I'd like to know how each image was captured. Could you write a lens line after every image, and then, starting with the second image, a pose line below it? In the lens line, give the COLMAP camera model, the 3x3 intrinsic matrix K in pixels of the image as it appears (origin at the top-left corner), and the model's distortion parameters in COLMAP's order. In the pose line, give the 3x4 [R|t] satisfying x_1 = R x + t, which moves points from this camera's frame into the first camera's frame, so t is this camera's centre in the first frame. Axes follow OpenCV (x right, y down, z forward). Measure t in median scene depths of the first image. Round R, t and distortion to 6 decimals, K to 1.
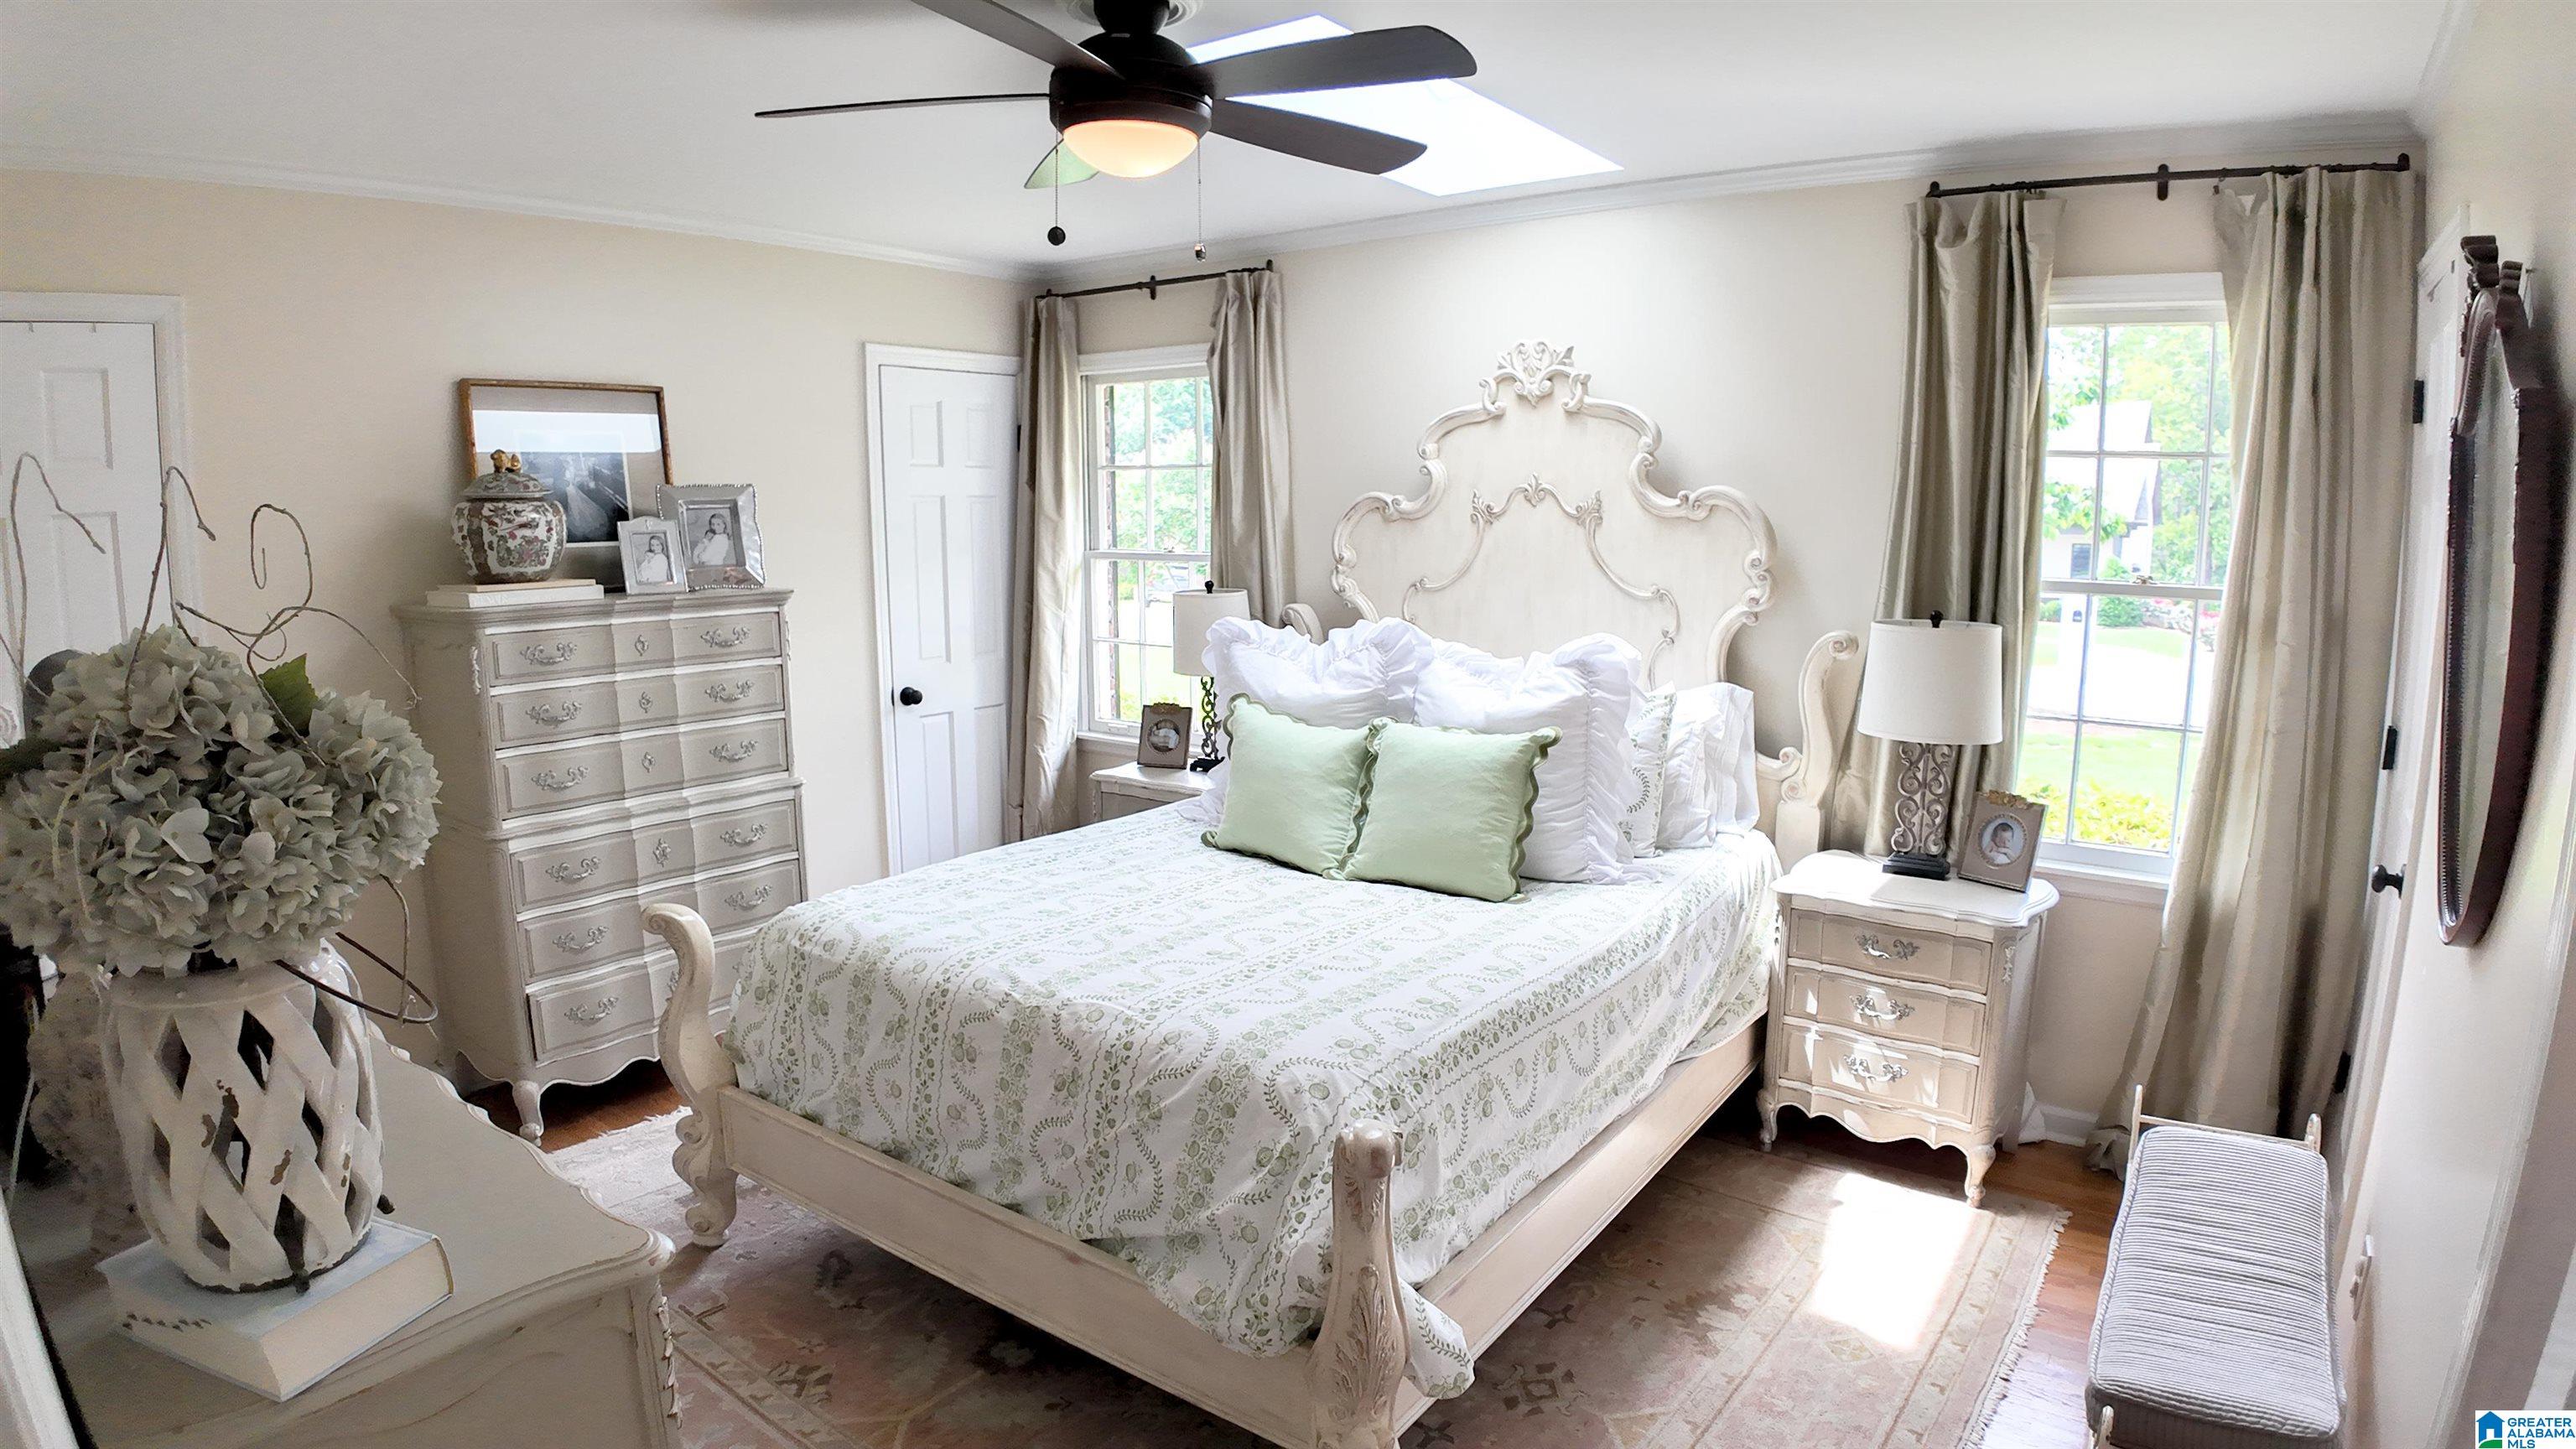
lens RADIAL K [[1514.9, 0, 1289.0], [0, 1514.9, 731.3], [0, 0, 1]] dist [0.048734, -0.048507]
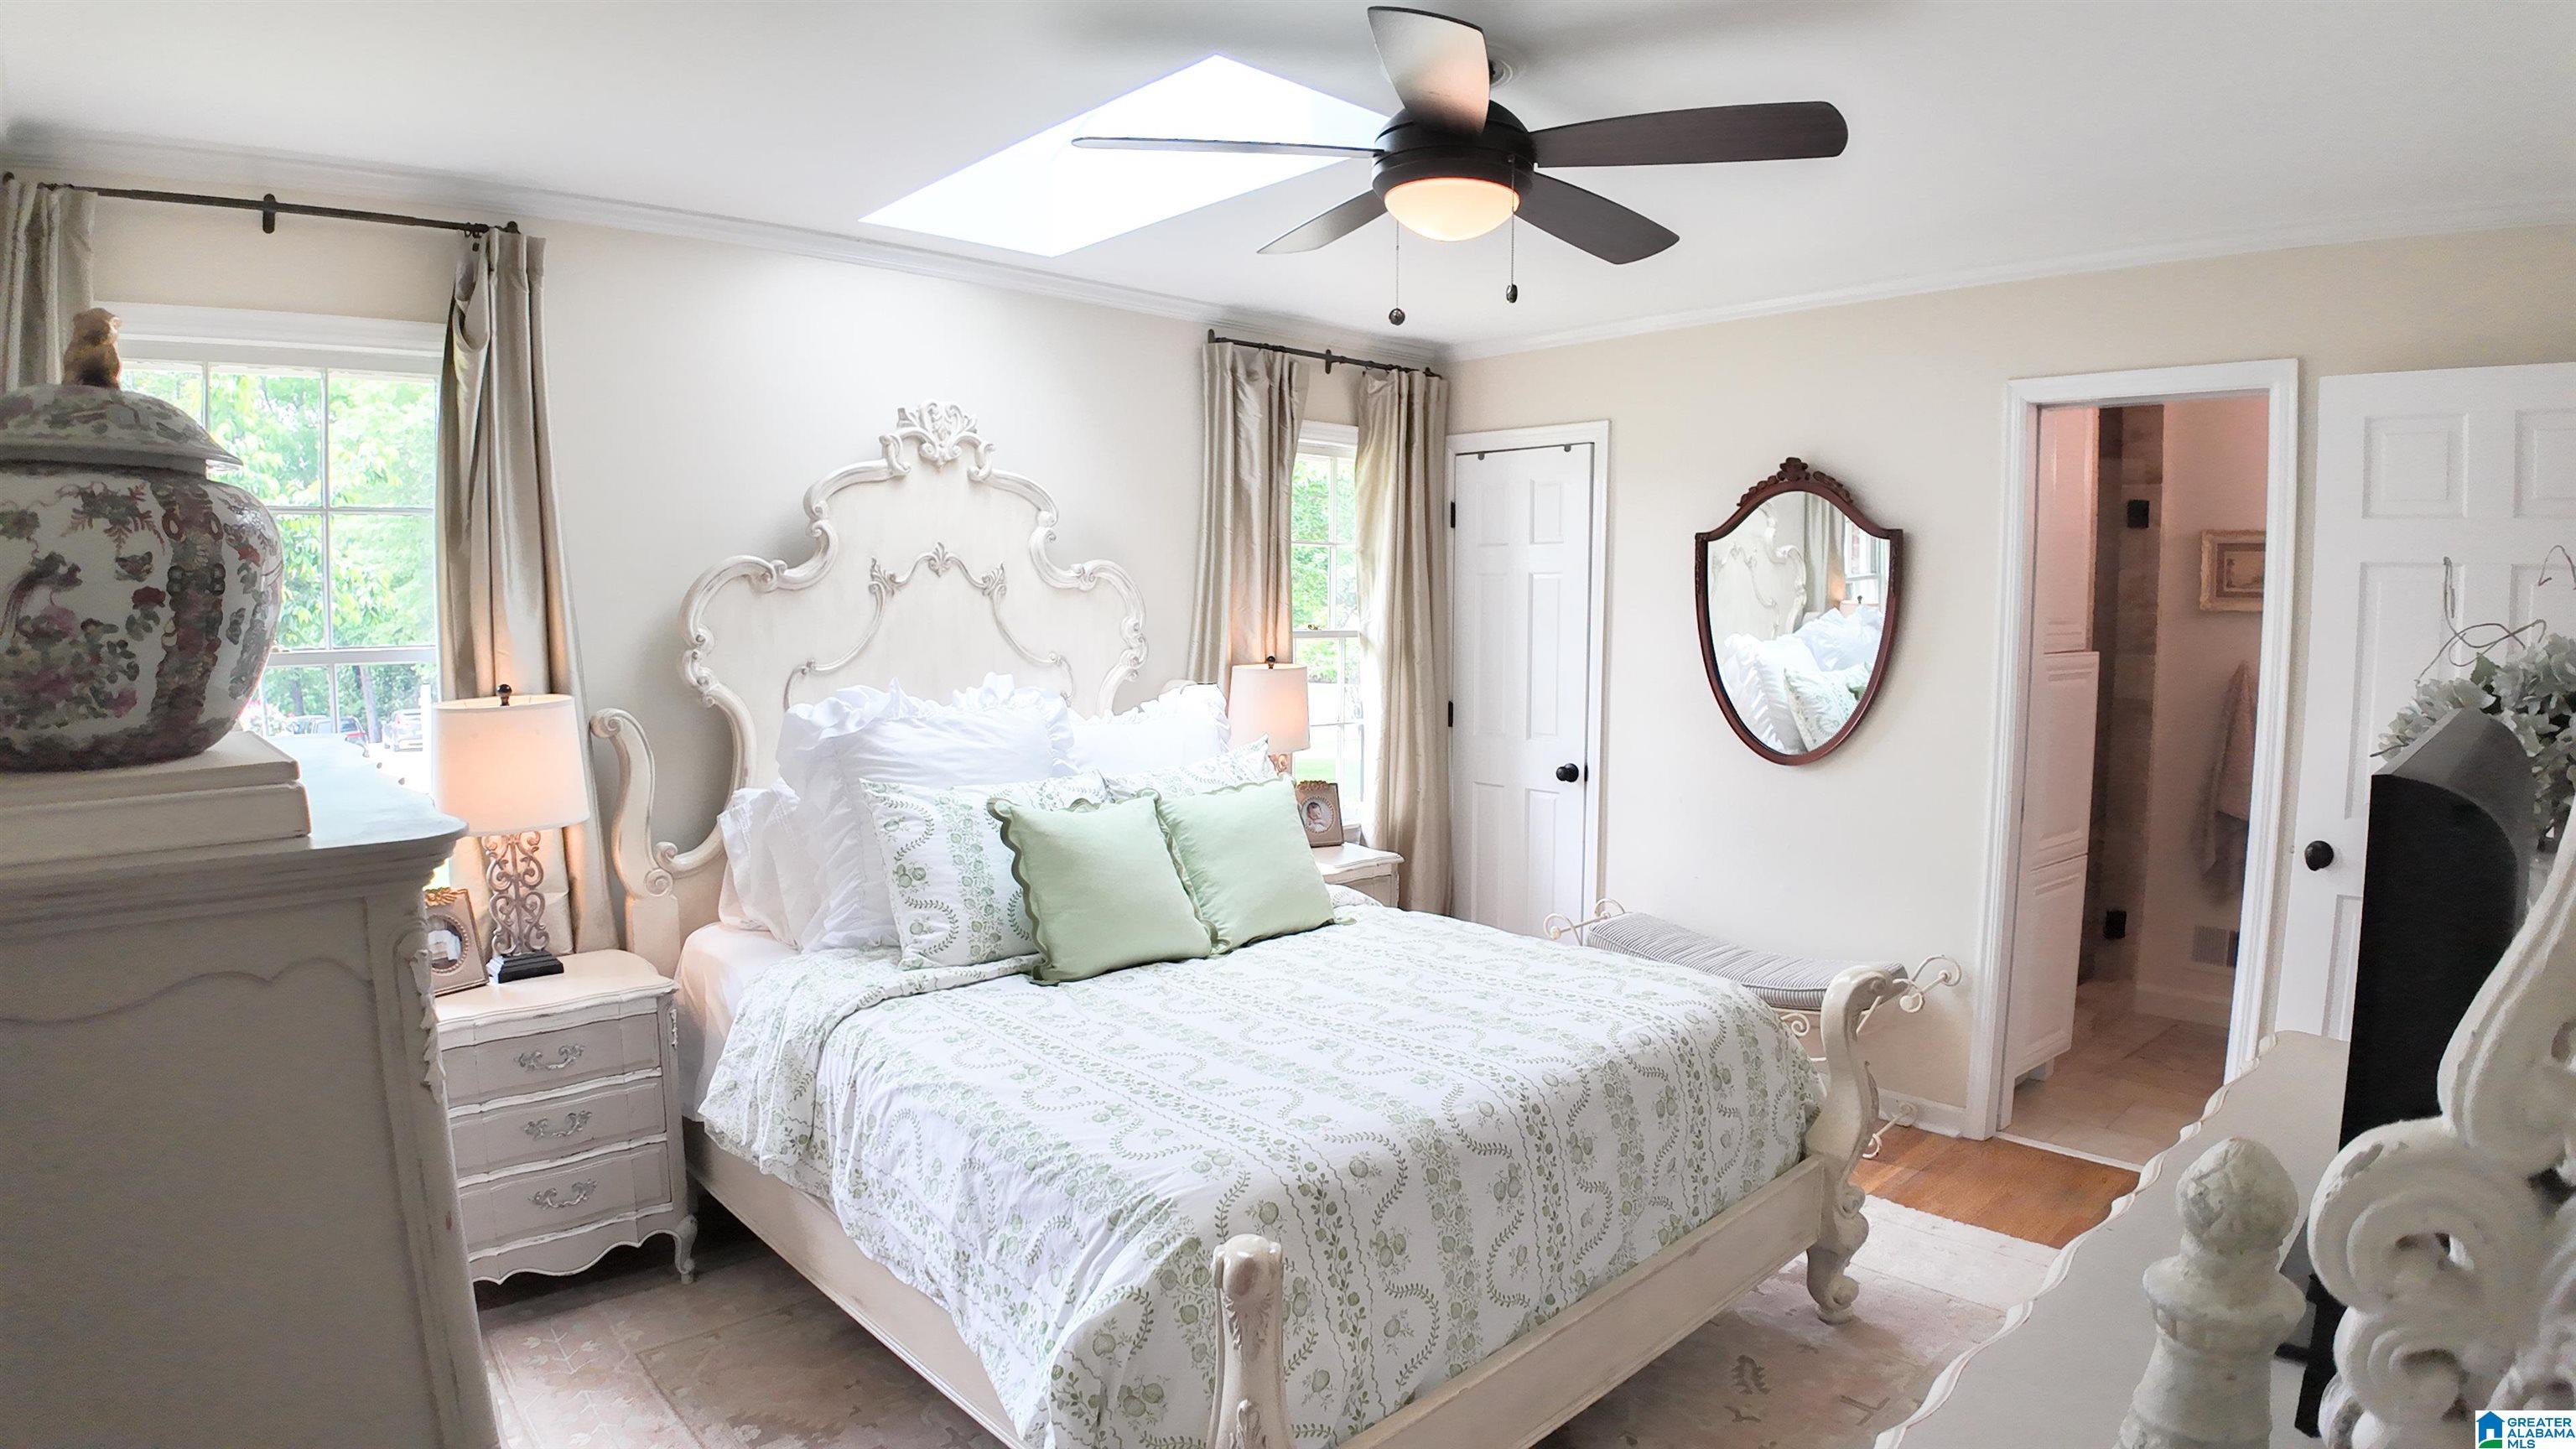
lens RADIAL K [[1514.9, 0, 1289.0], [0, 1514.9, 731.3], [0, 0, 1]] dist [0.048734, -0.048507]
pose [[0.227381, -0.088765, 0.969752, -0.719805], [0.151227, 0.986974, 0.054883, -0.073362], [-0.961992, 0.134173, 0.237843, 0.590660]]
